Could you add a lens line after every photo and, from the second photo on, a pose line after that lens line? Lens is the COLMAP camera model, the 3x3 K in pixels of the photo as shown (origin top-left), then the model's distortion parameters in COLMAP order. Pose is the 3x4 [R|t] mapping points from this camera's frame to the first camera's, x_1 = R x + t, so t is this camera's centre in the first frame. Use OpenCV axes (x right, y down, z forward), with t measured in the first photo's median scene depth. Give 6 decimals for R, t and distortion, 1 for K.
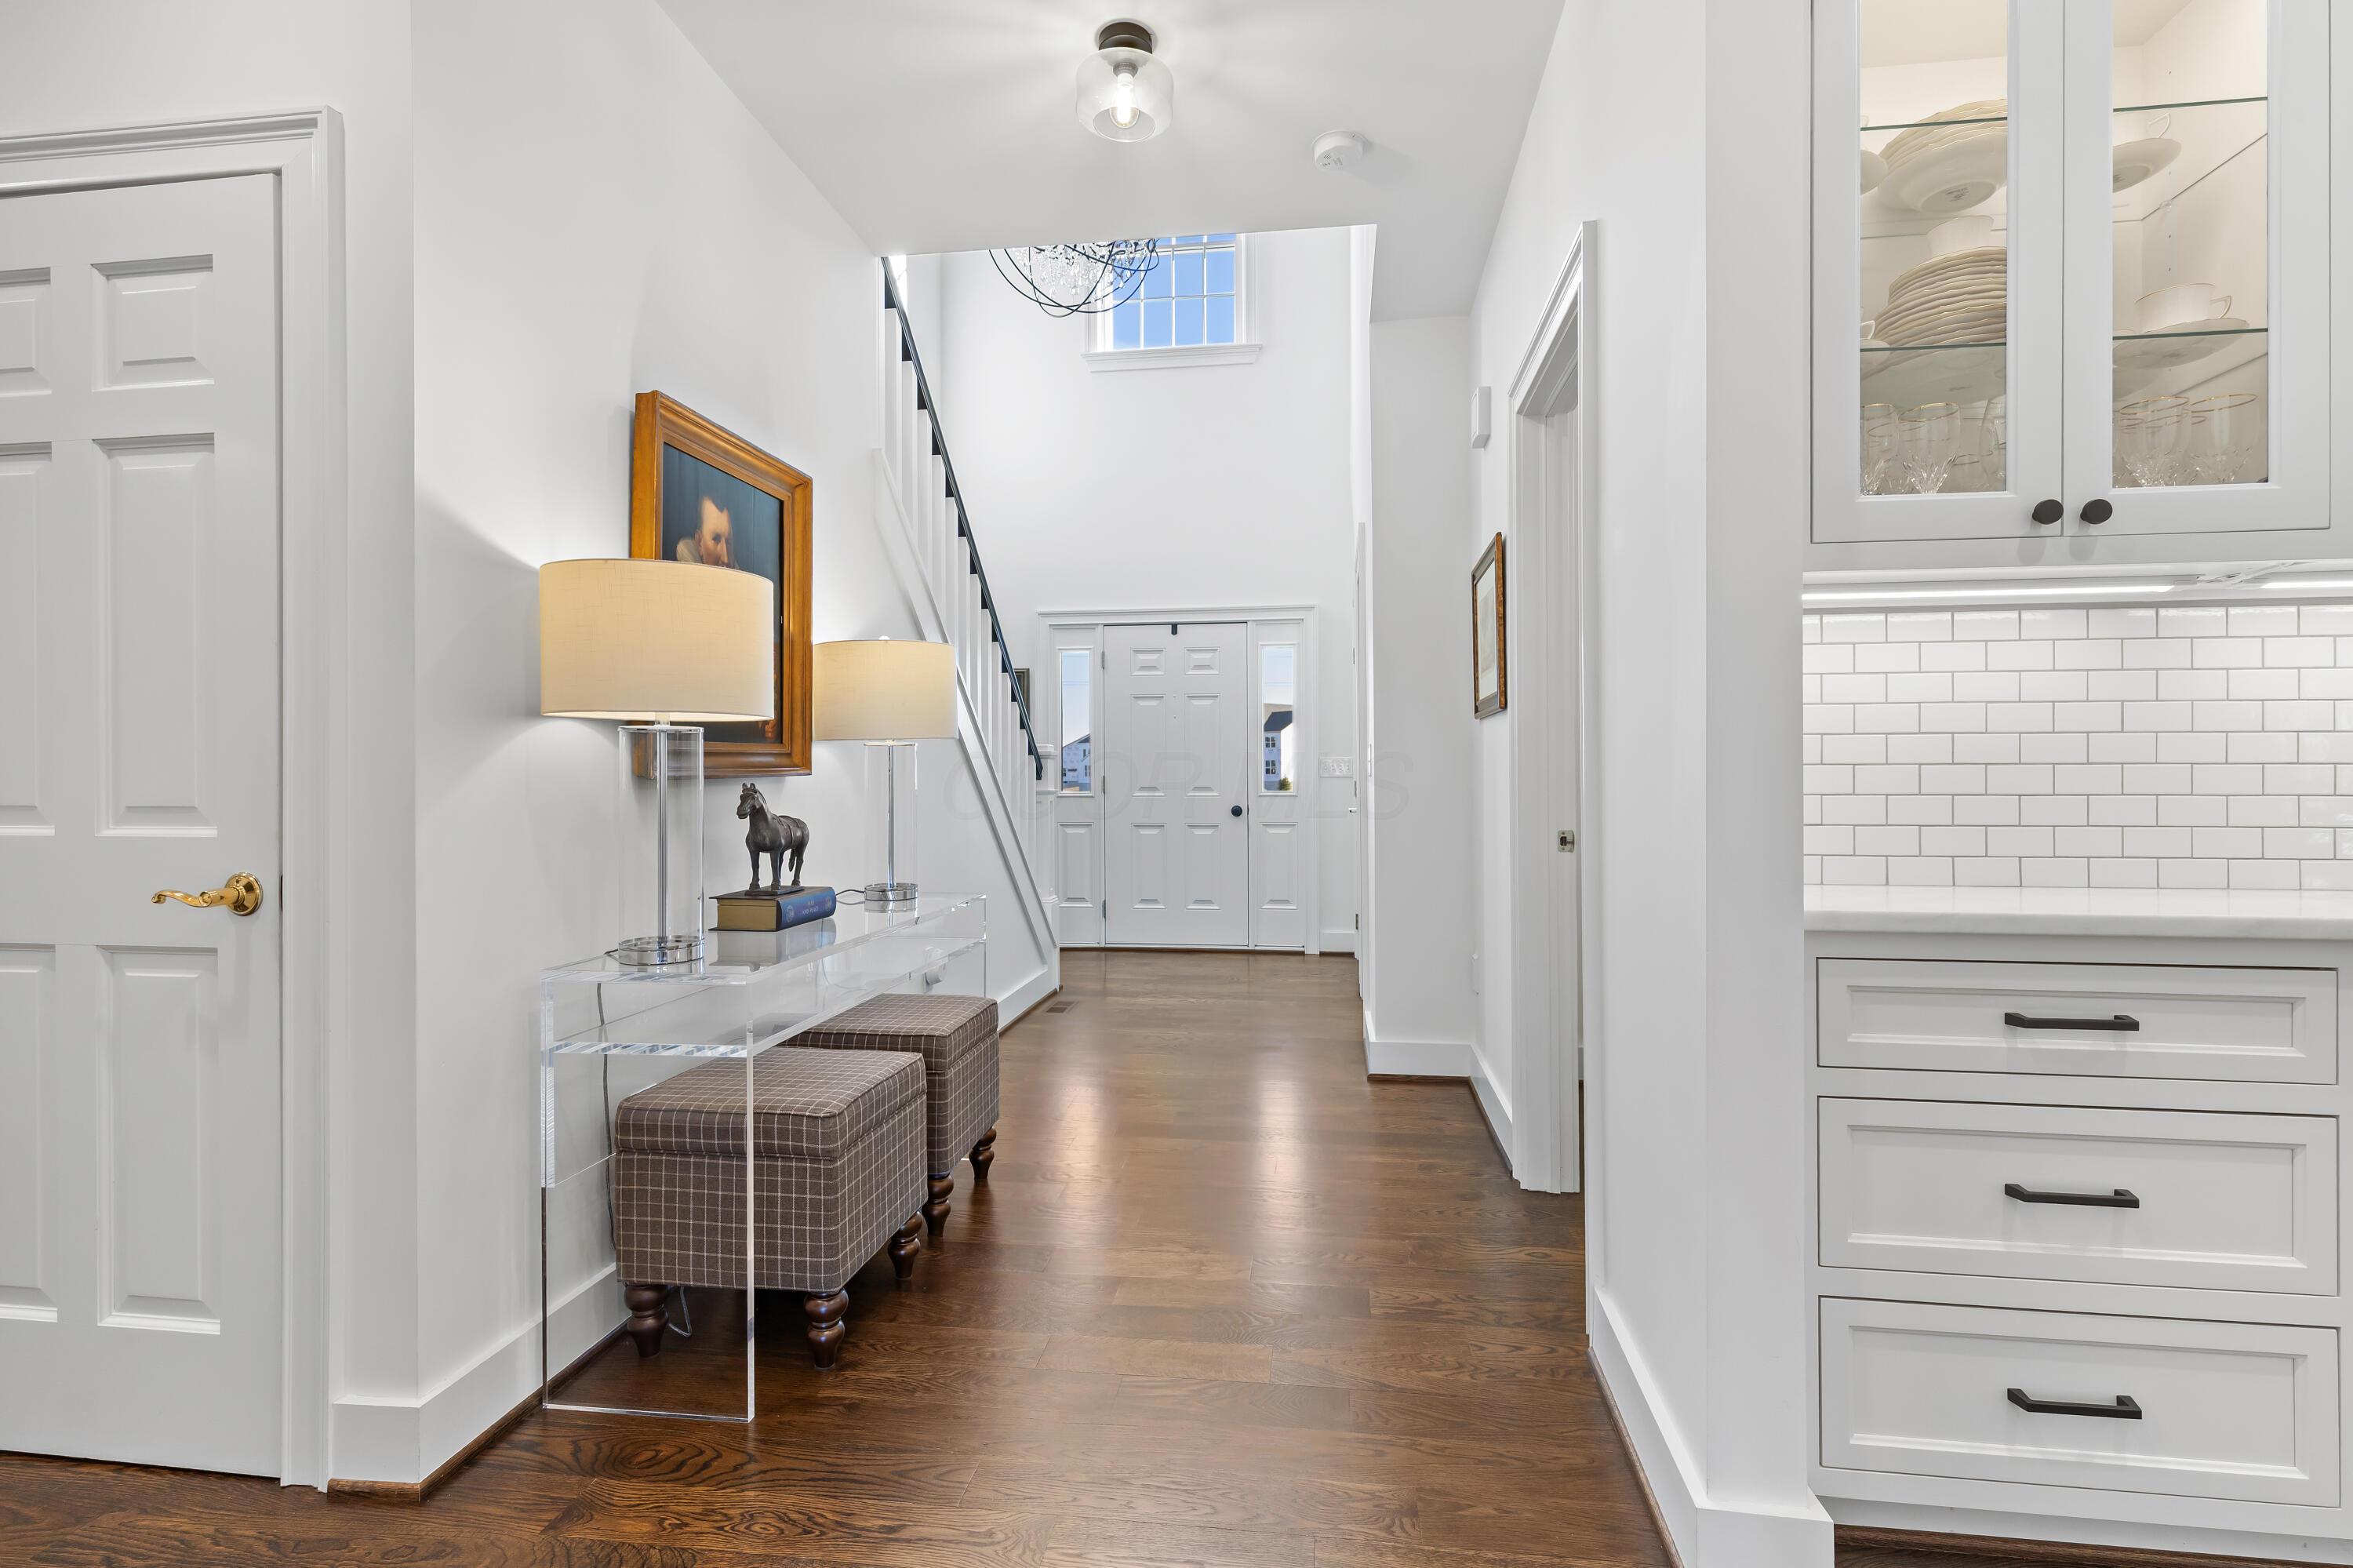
lens RADIAL K [[1075.7, 0, 1175.9], [0, 1075.7, 778.5], [0, 0, 1]] dist [0.000364, -0.000079]
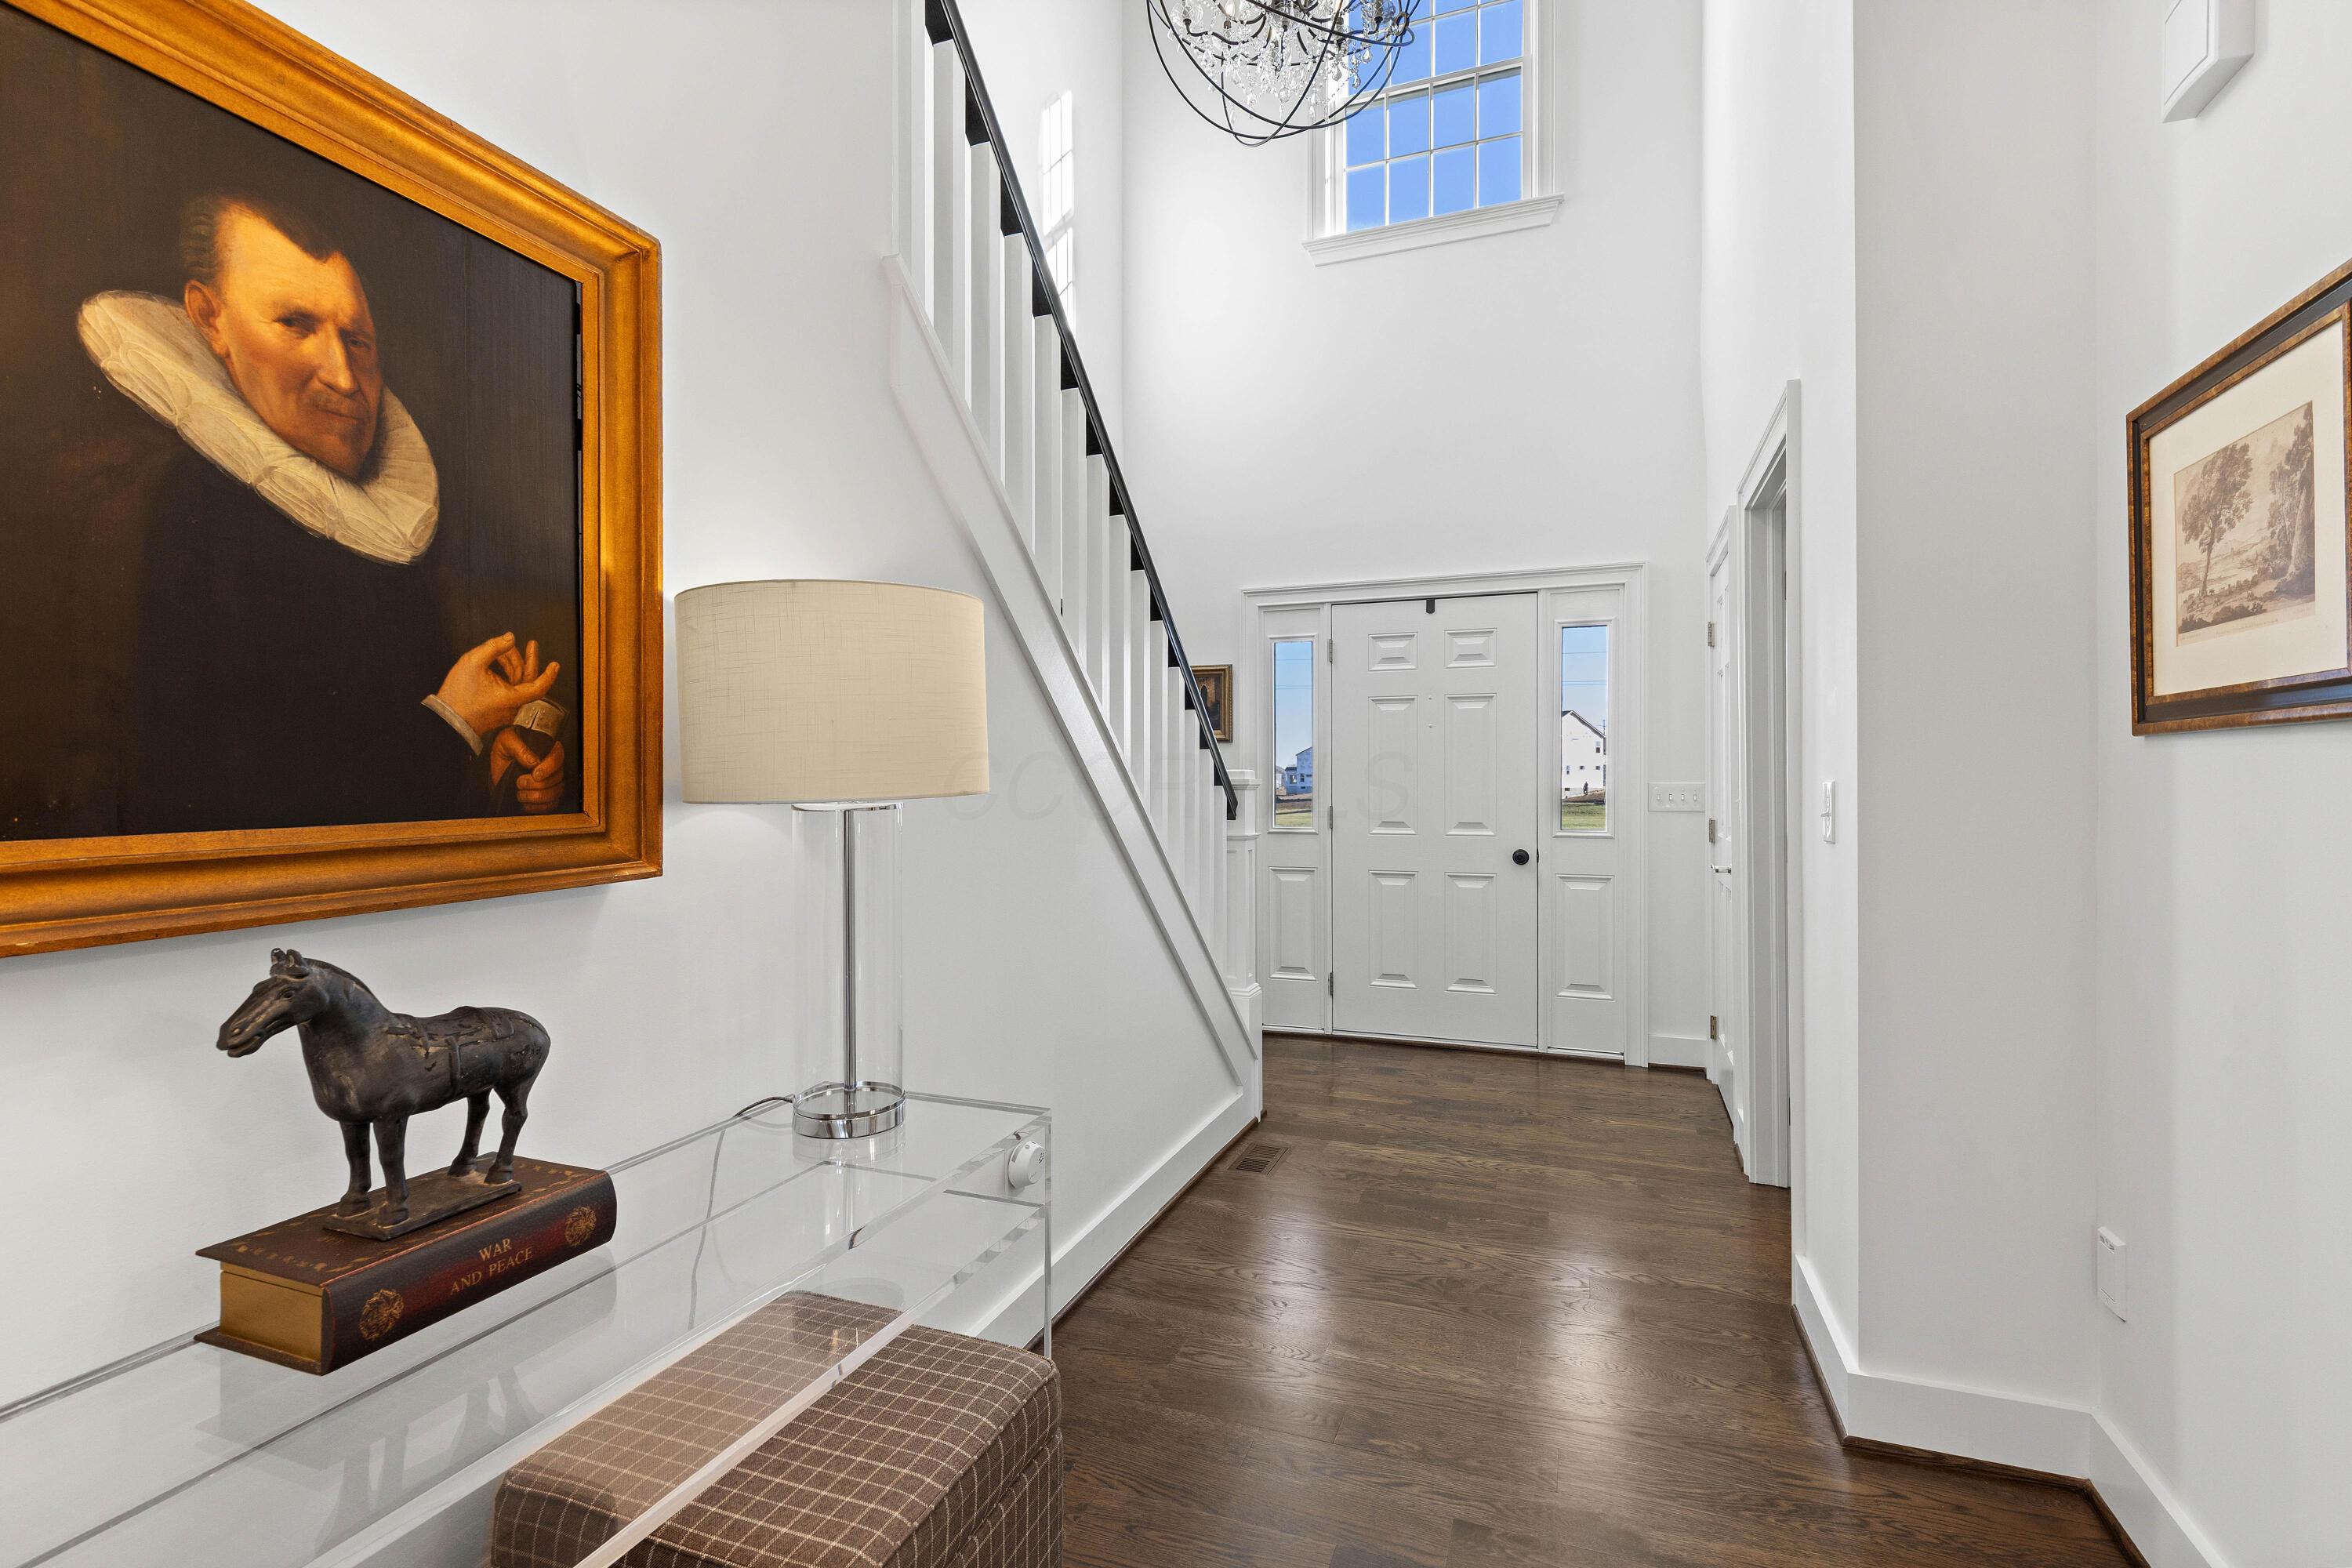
lens RADIAL K [[1119.3, 0, 1104.0], [0, 1119.3, 775.4], [0, 0, 1]] dist [0.017671, -0.000039]
pose [[0.962072, 0.002905, -0.272781, -0.008302], [-0.005607, 0.999943, -0.009123, -0.020359], [0.272739, 0.010307, 0.962033, 0.270526]]
